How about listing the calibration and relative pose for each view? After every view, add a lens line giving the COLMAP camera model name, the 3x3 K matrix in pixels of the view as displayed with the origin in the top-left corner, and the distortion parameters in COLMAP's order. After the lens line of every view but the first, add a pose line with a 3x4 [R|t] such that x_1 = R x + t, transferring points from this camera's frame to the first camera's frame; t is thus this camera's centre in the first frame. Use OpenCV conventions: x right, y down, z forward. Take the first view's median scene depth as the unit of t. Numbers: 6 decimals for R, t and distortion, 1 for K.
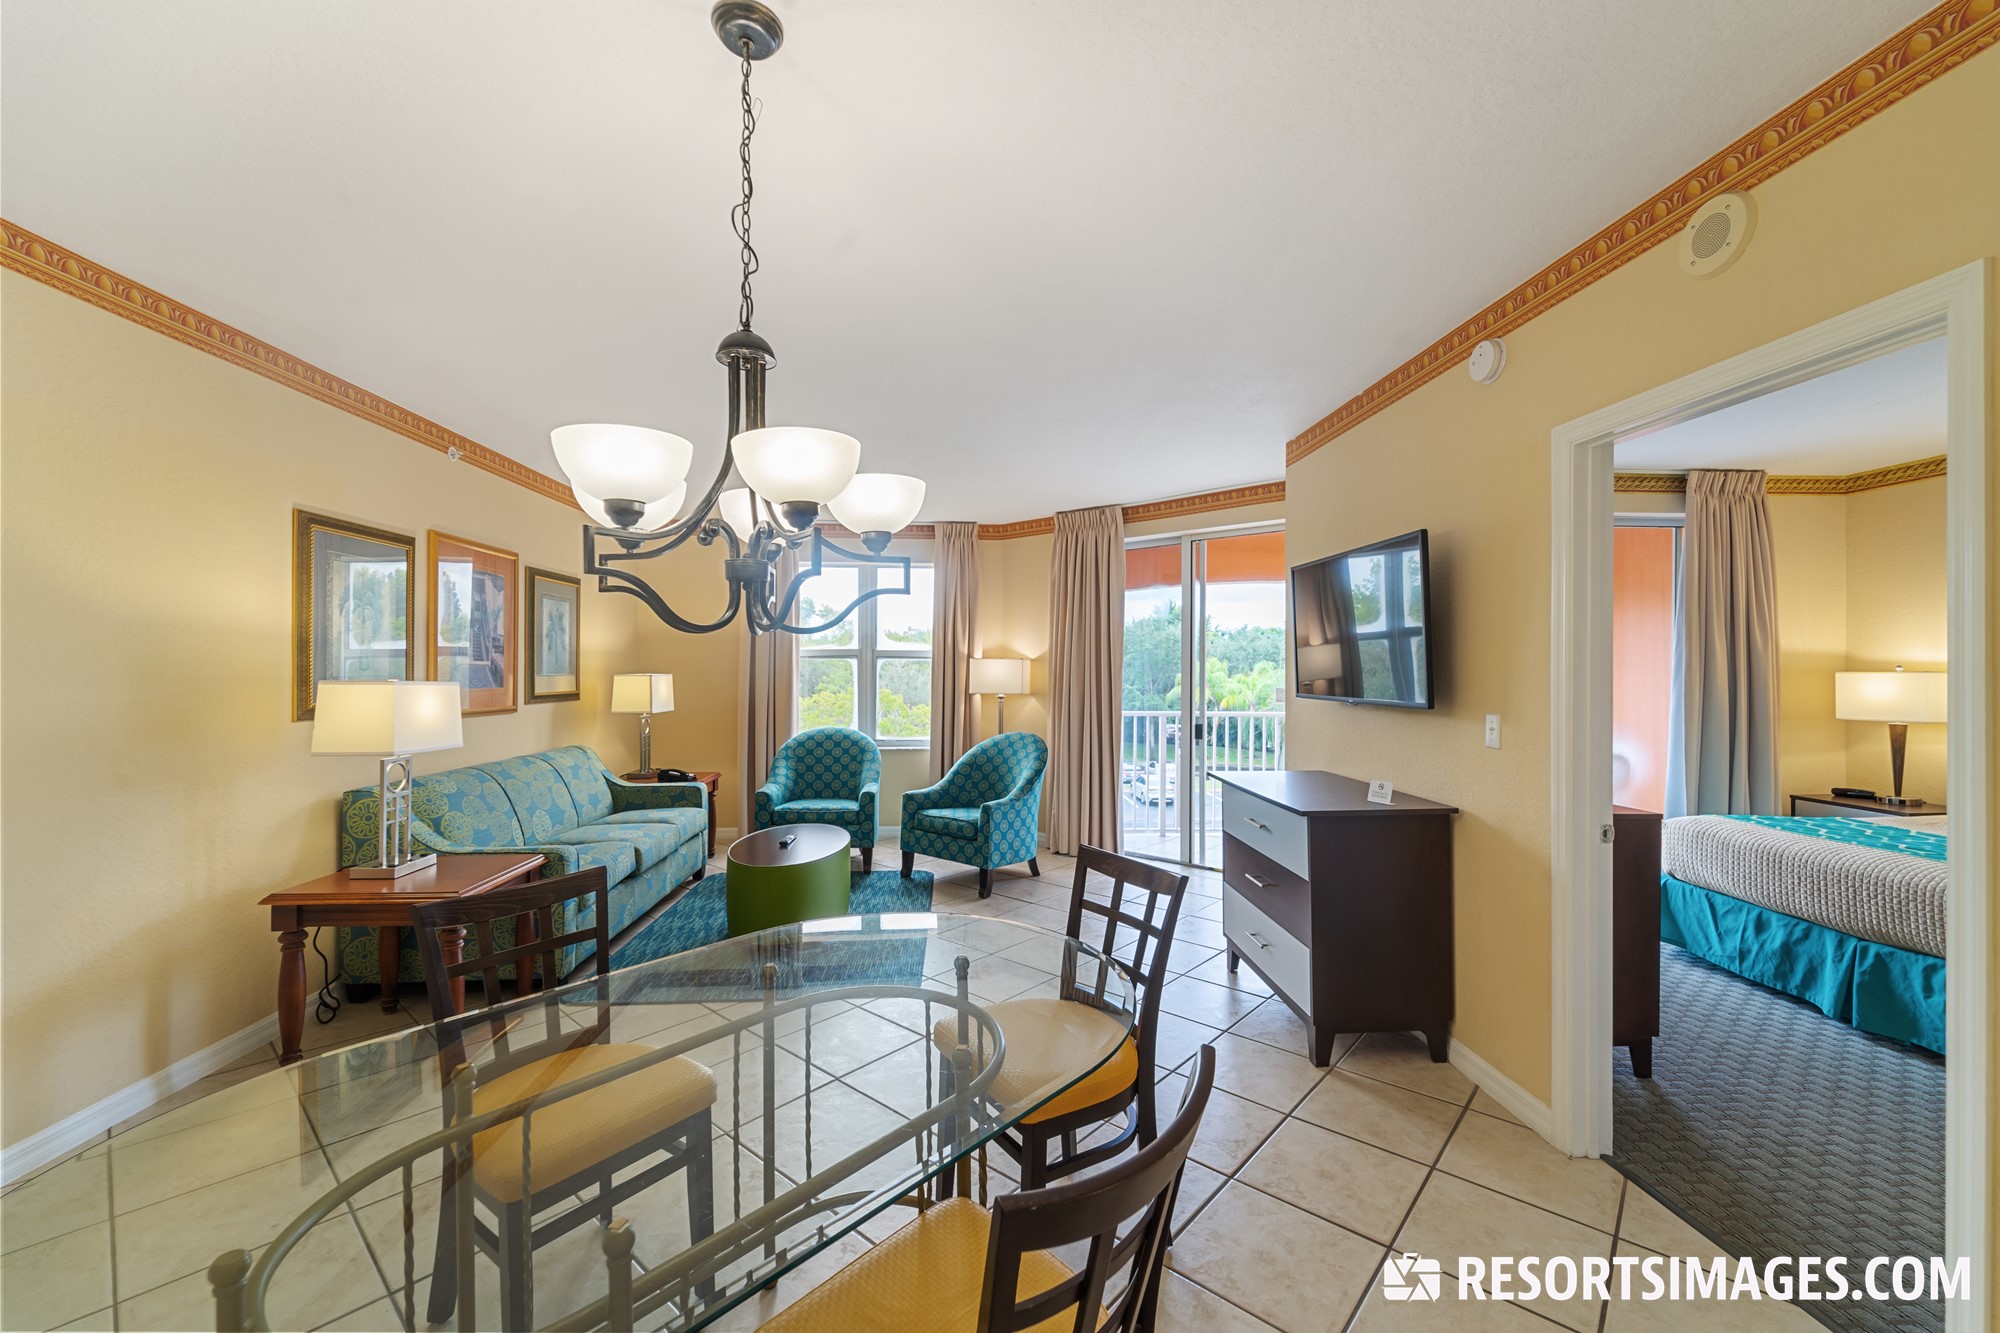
lens RADIAL K [[799.6, 0, 1002.0], [0, 799.6, 665.8], [0, 0, 1]] dist [-0.003165, -0.001137]
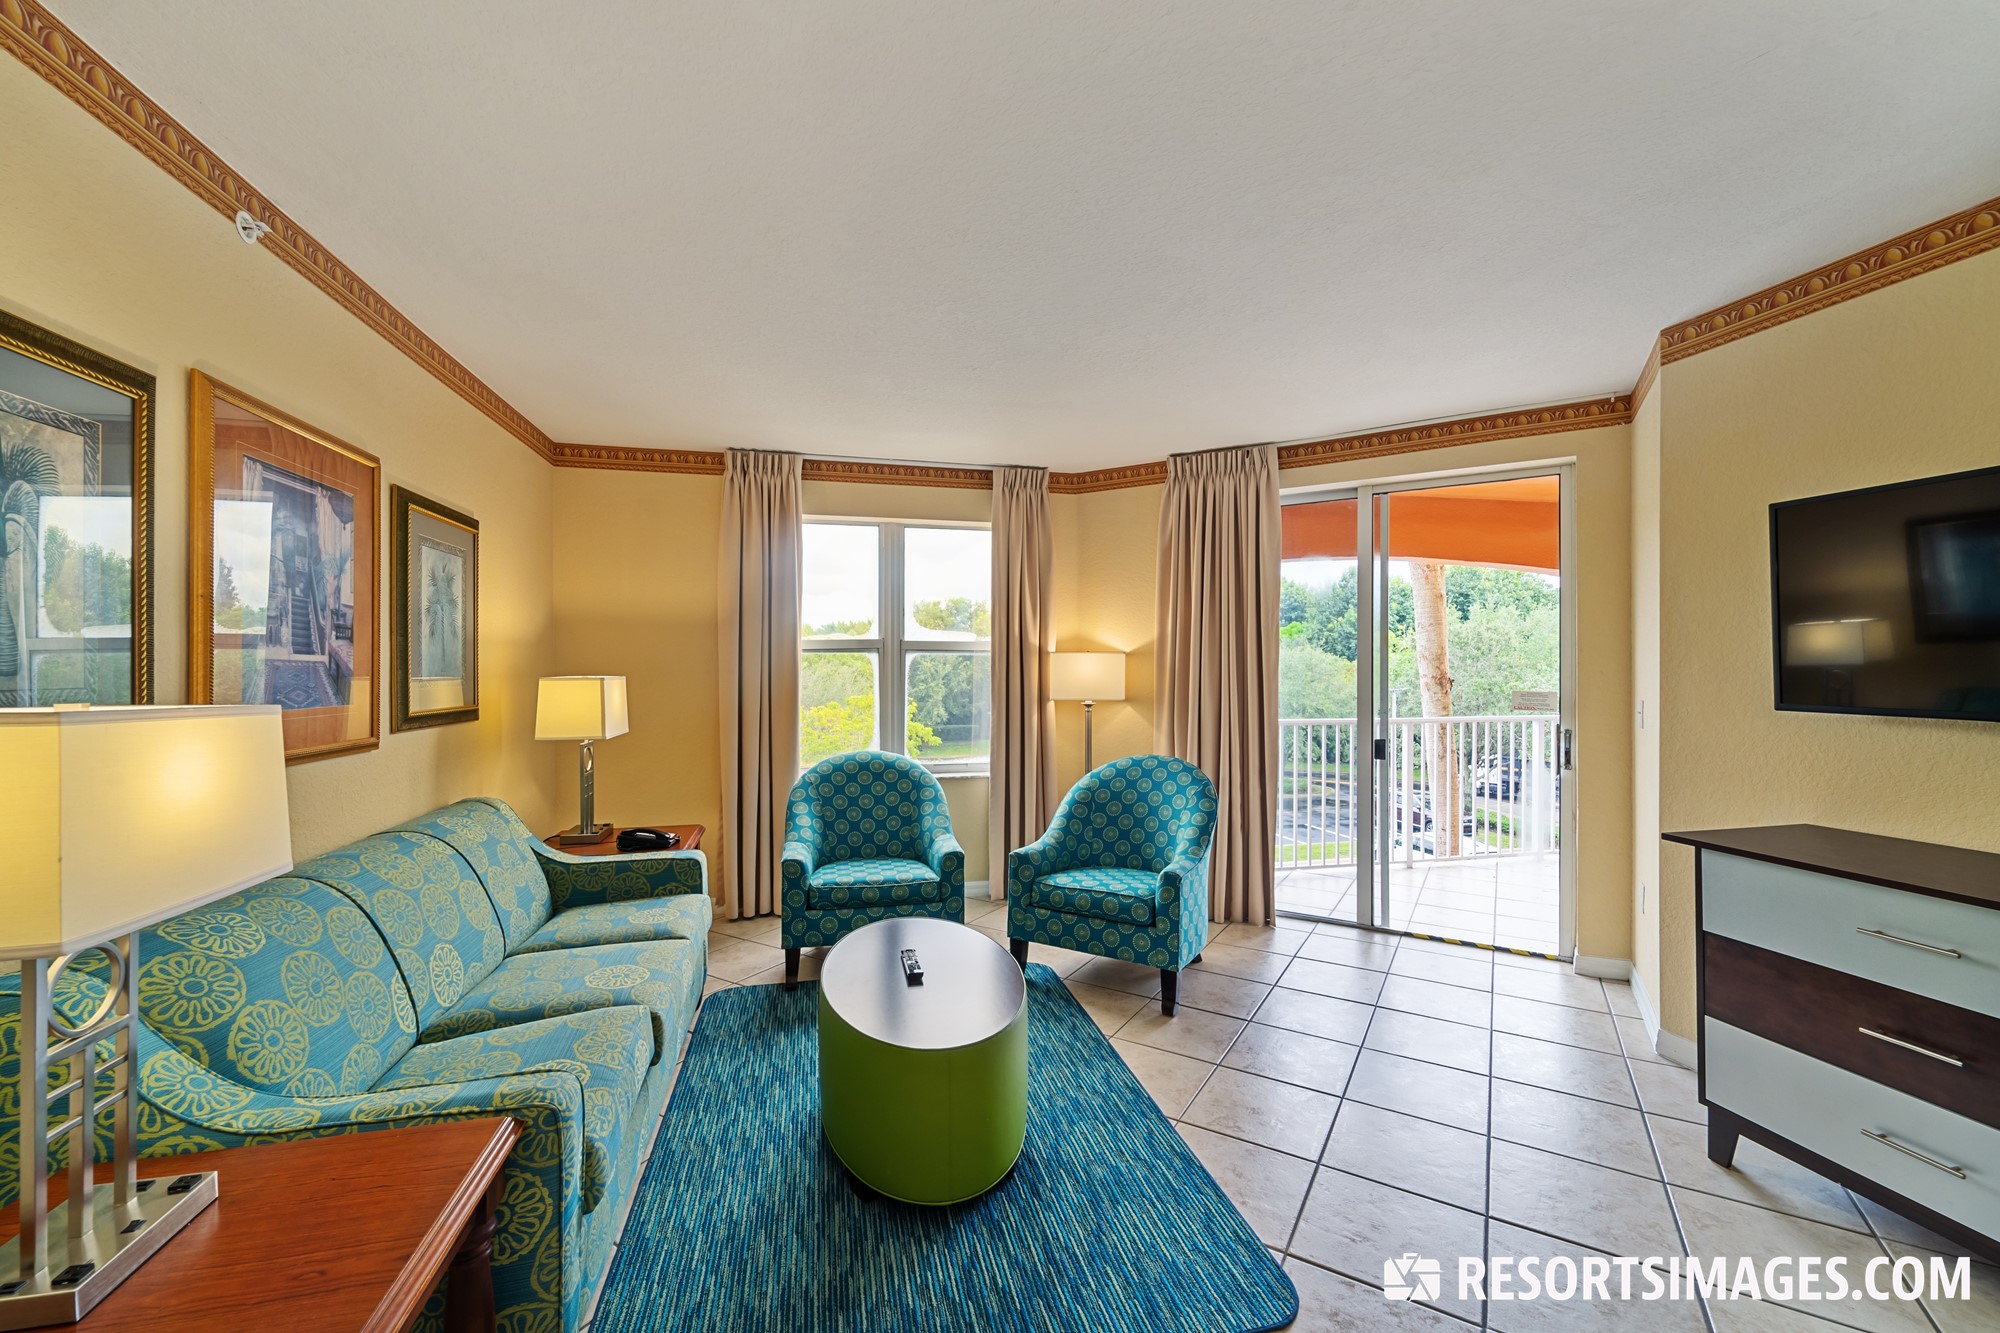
lens RADIAL K [[799.6, 0, 1000.5], [0, 799.6, 665.2], [0, 0, 1]] dist [-0.003165, -0.001137]
pose [[0.985497, -0.003406, 0.169659, -0.238586], [0.002938, 0.999991, 0.003011, 0.000317], [-0.169668, -0.002468, 0.985498, 0.332515]]
